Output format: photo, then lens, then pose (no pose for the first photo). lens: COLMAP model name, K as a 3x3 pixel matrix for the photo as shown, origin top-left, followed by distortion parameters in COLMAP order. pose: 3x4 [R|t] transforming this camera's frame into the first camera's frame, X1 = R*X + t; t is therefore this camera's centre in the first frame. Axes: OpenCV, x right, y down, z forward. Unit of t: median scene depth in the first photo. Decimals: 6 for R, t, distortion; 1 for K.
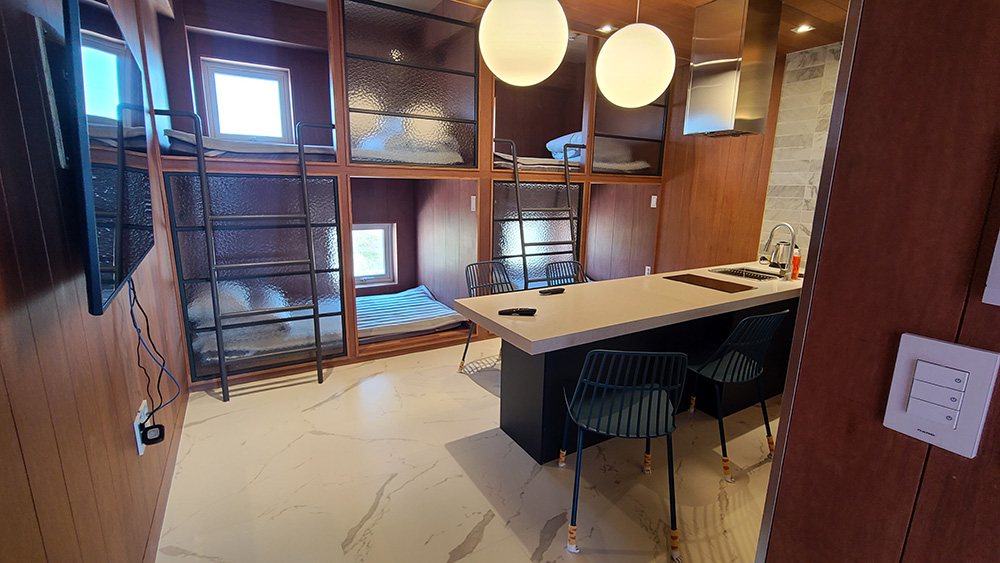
lens RADIAL K [[442.1, 0, 499.4], [0, 442.1, 280.7], [0, 0, 1]] dist [-0.001632, 0.000452]
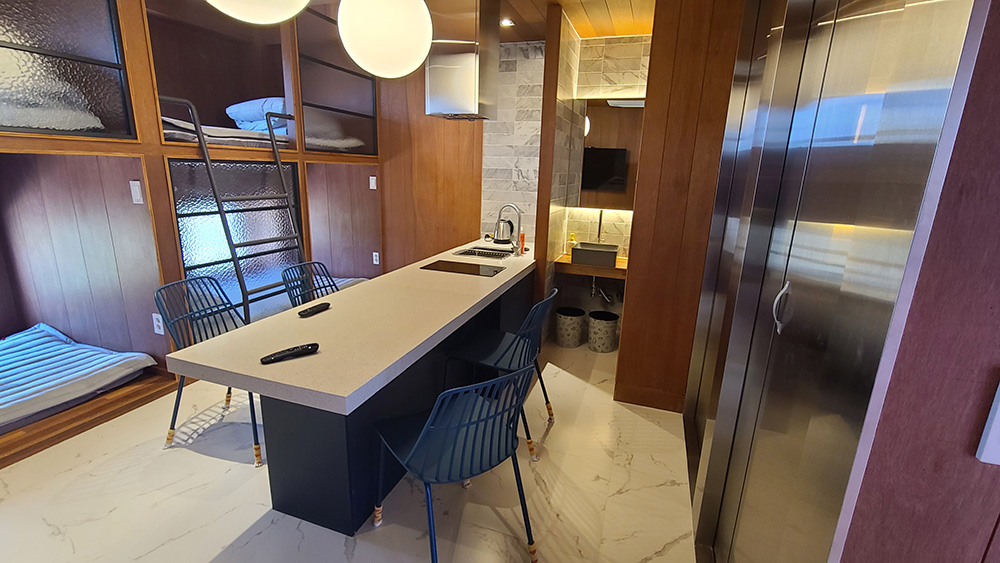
lens RADIAL K [[442.1, 0, 499.8], [0, 442.1, 279.7], [0, 0, 1]] dist [-0.001632, 0.000452]
pose [[0.765239, -0.150889, 0.625813, -0.075052], [0.117229, 0.988550, 0.095002, -0.043382], [-0.632982, 0.000664, 0.774166, 0.138156]]
